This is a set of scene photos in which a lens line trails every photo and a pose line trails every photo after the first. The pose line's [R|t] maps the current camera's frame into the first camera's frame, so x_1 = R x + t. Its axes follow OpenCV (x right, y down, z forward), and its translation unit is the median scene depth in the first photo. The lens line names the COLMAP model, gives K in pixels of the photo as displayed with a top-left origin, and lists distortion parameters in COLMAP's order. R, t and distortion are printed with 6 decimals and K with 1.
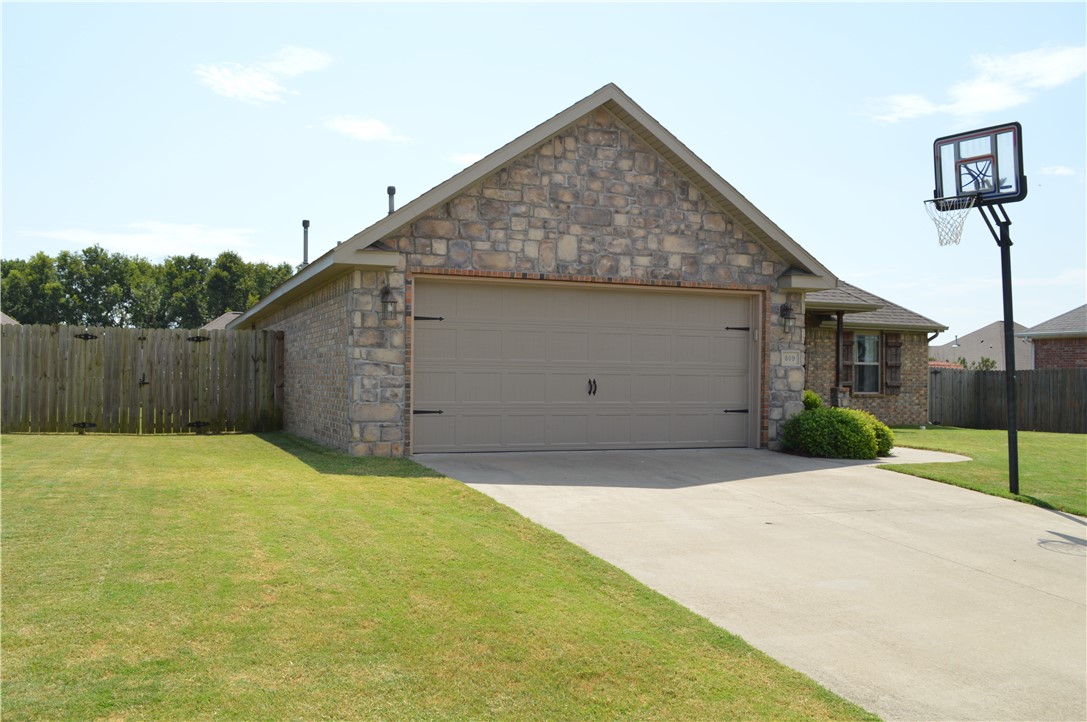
lens RADIAL K [[970.5, 0, 543.5], [0, 970.5, 361.0], [0, 0, 1]] dist [-0.060662, 0.003201]
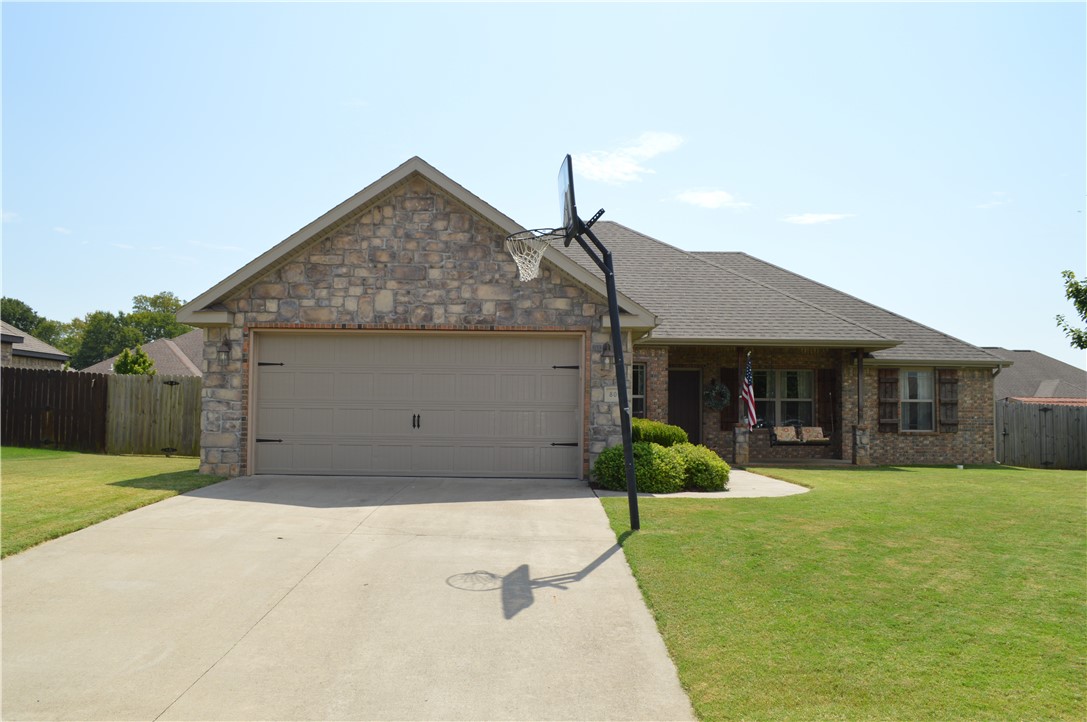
lens RADIAL K [[857.9, 0, 543.5], [0, 857.9, 361.0], [0, 0, 1]] dist [-0.076636, 0.003871]
pose [[0.932623, -0.023486, -0.360086, 0.559579], [0.005195, 0.998650, -0.051680, 0.009142], [0.360814, 0.046327, 0.931487, 0.115058]]
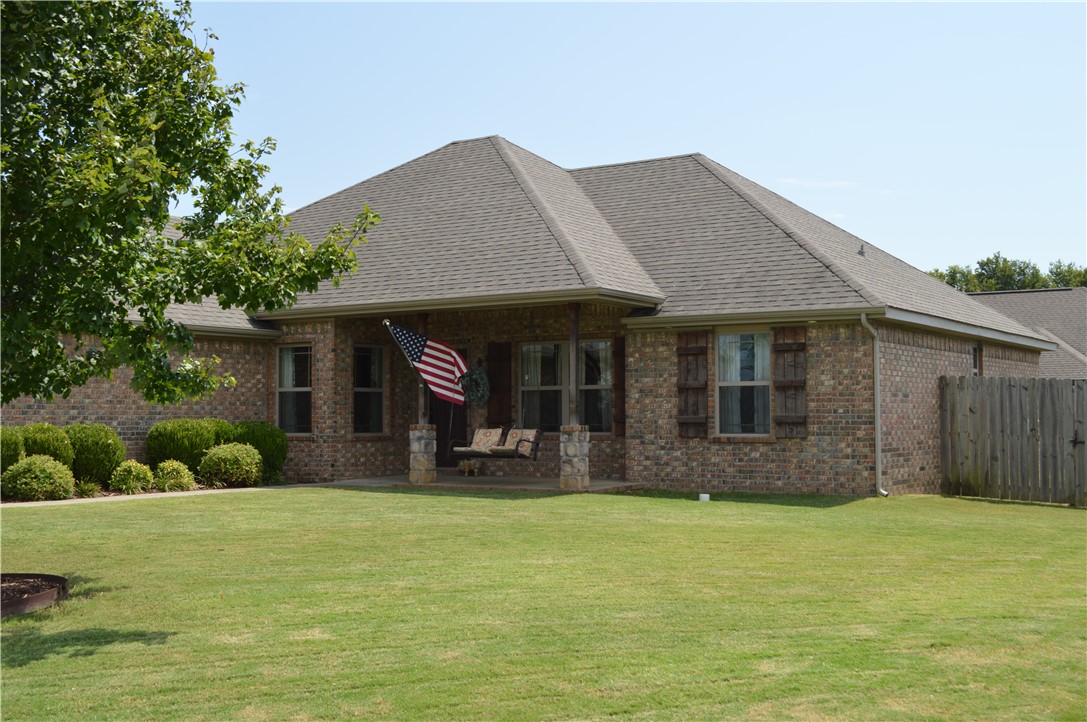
lens RADIAL K [[1268.6, 0, 543.5], [0, 1268.6, 361.0], [0, 0, 1]] dist [-0.002757, -0.001571]
pose [[0.578873, -0.049359, -0.813923, 1.691520], [0.024334, 0.998767, -0.043262, 0.036432], [0.815055, 0.005237, 0.579360, 0.895317]]
